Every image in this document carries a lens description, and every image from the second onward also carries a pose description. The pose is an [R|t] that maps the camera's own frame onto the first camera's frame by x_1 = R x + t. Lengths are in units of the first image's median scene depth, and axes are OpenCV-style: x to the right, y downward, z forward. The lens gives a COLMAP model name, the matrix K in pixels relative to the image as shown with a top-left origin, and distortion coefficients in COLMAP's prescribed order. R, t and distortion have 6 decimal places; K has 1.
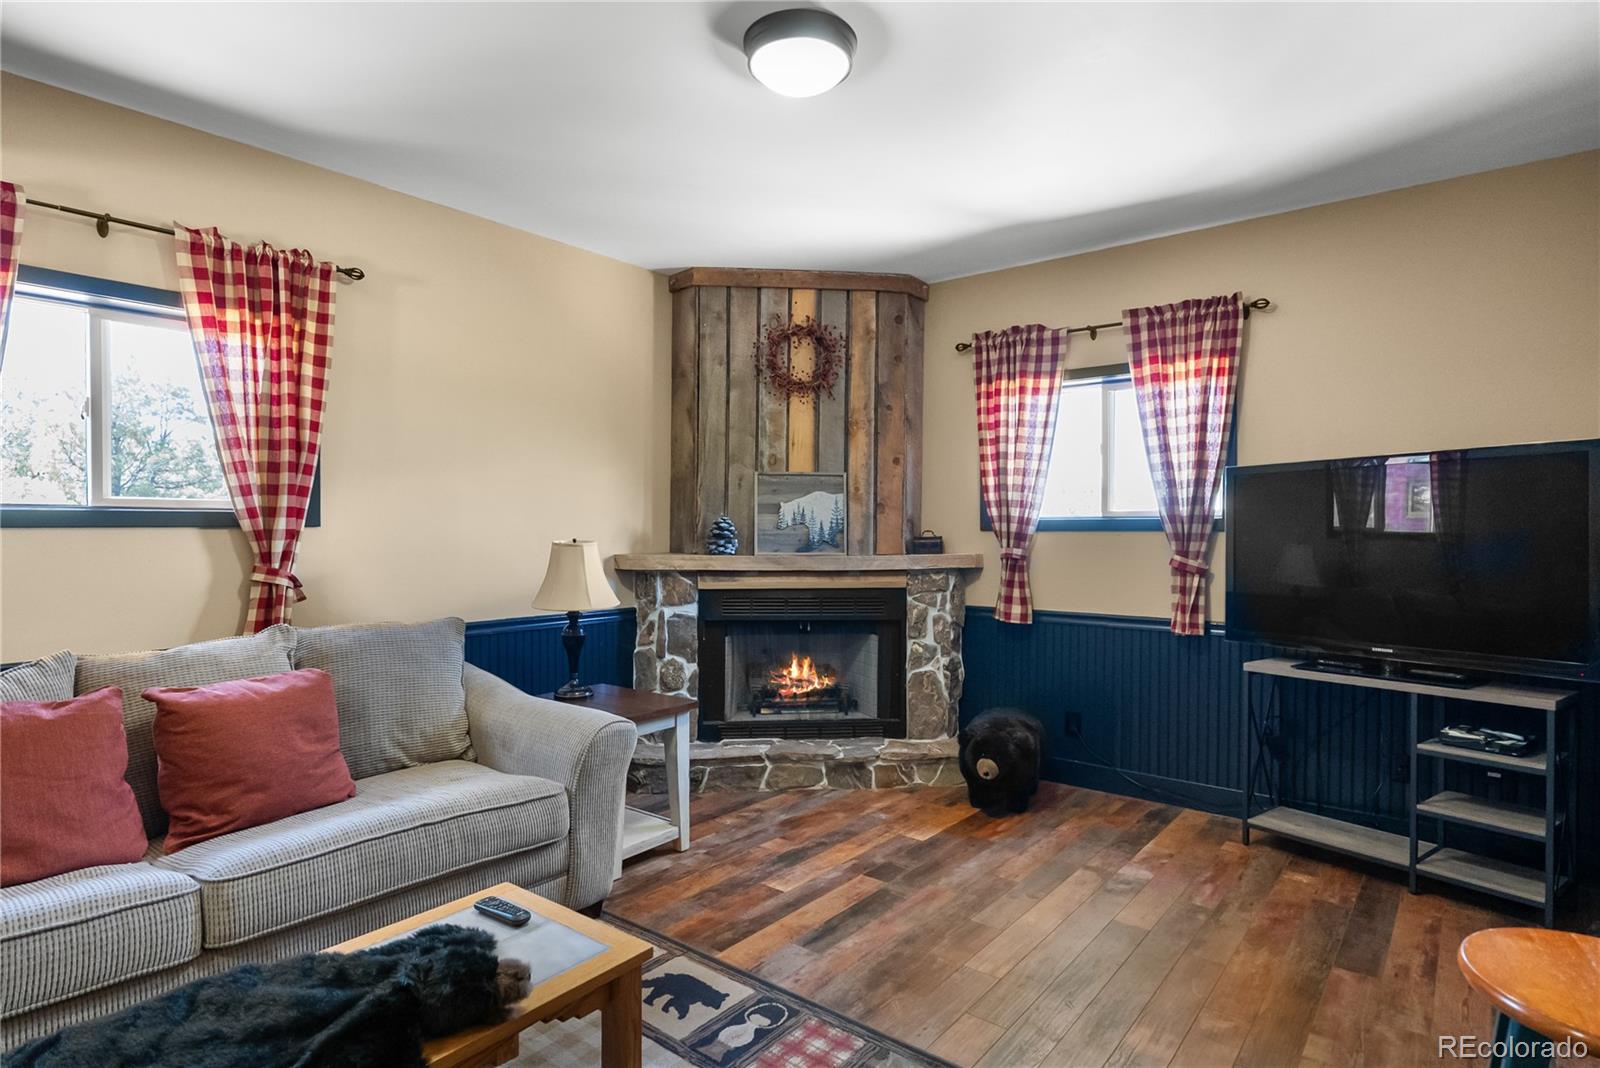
lens RADIAL K [[862.1, 0, 798.7], [0, 862.1, 530.2], [0, 0, 1]] dist [0.002675, 0.000334]
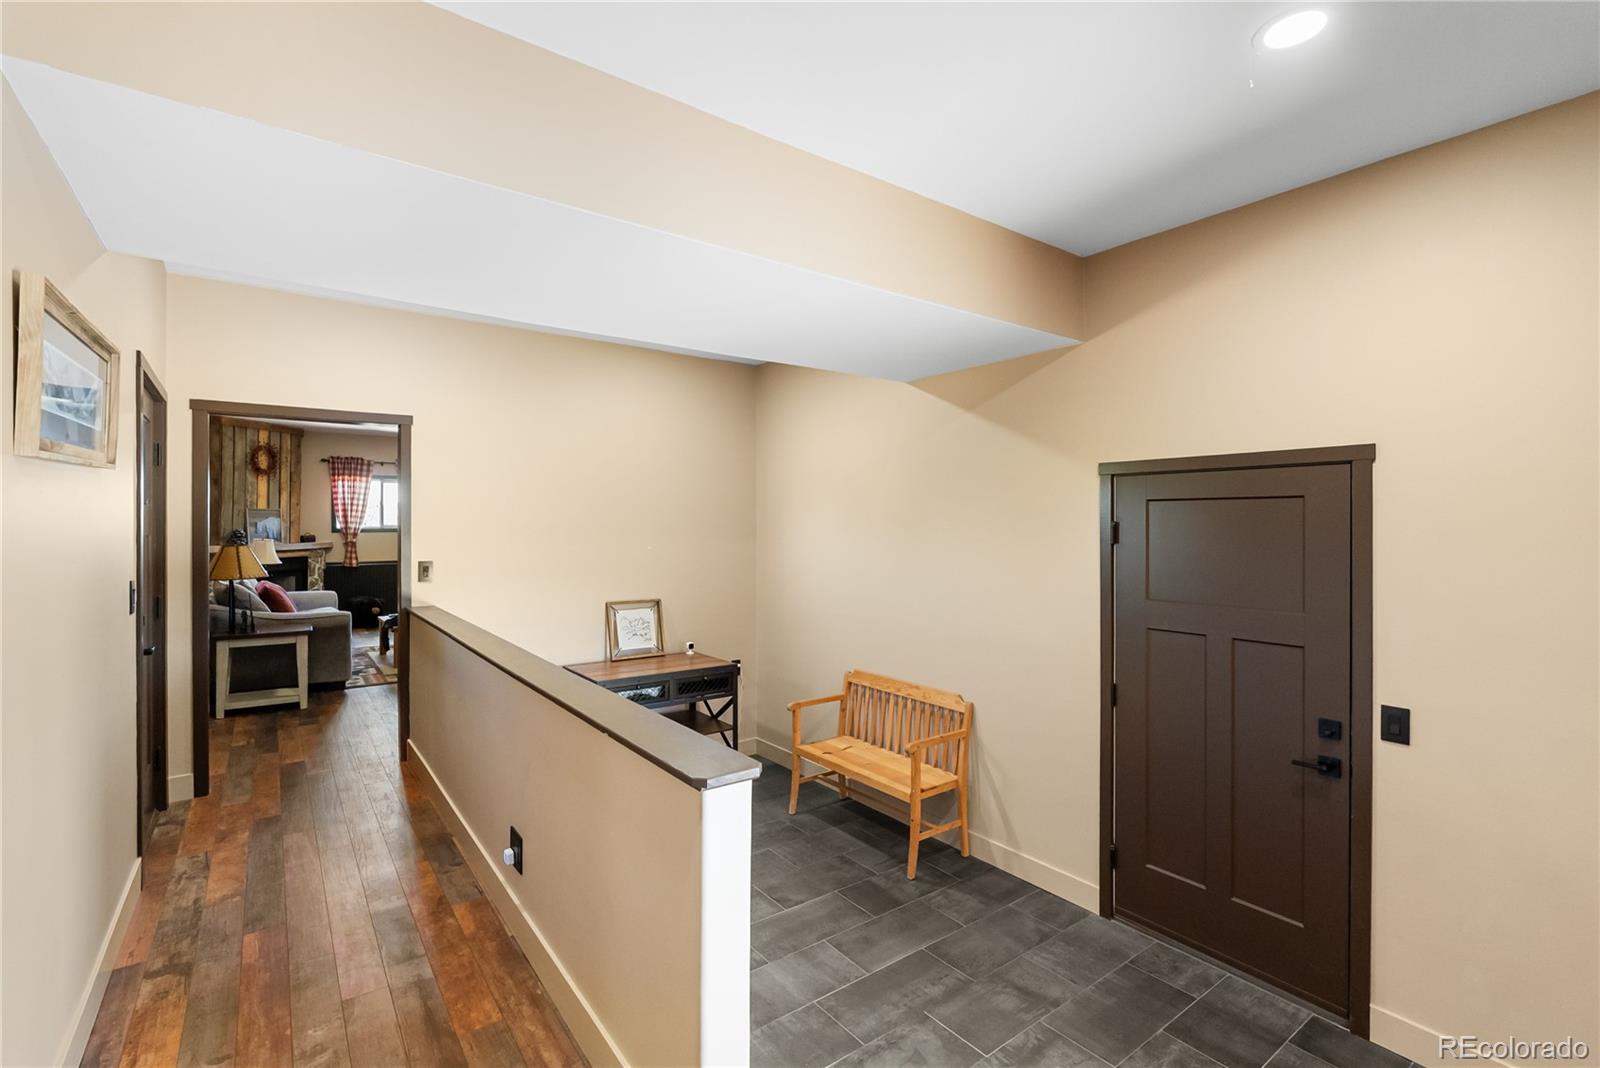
lens RADIAL K [[711.1, 0, 797.1], [0, 711.1, 525.3], [0, 0, 1]] dist [-0.008334, 0.001024]
pose [[0.255444, -0.006857, 0.966800, -1.484540], [0.007226, 0.999960, 0.005183, -0.022520], [-0.966797, 0.005662, 0.255483, -0.880920]]
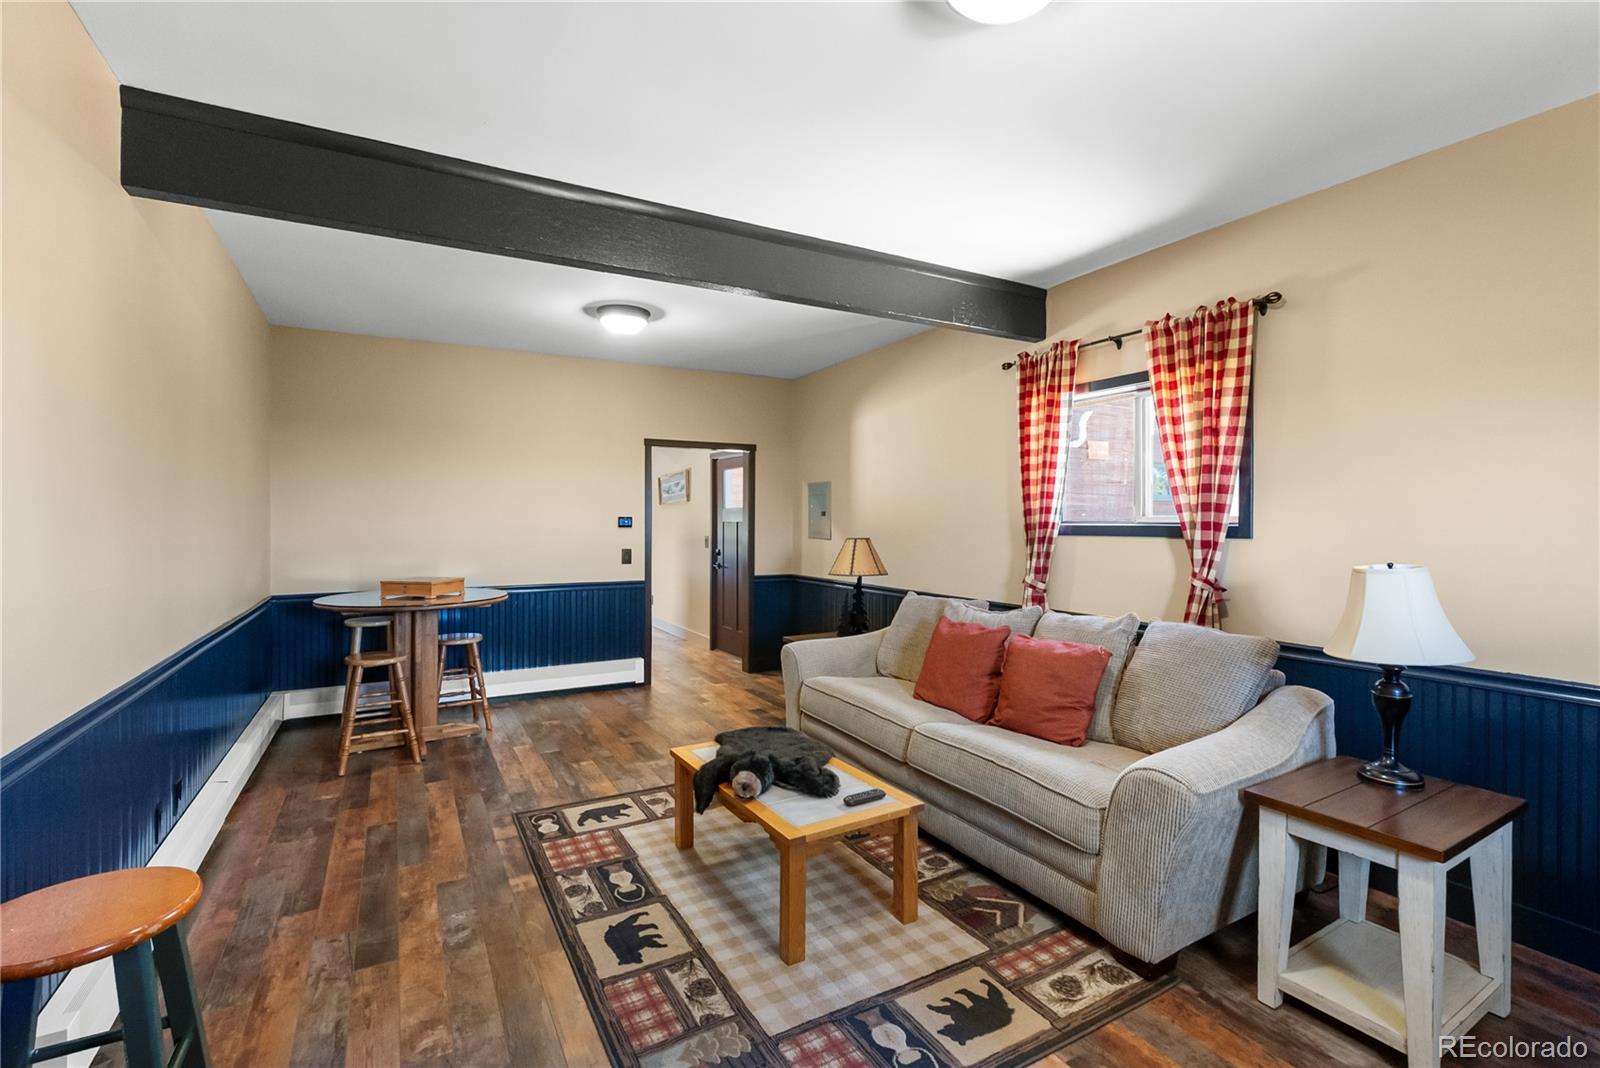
lens RADIAL K [[711.1, 0, 804.3], [0, 711.1, 519.8], [0, 0, 1]] dist [-0.008334, 0.001024]
pose [[-0.369142, 0.000117, -0.929373, 0.566349], [-0.007582, 0.999966, 0.003137, -0.029947], [0.929342, 0.008204, -0.369129, 0.903758]]
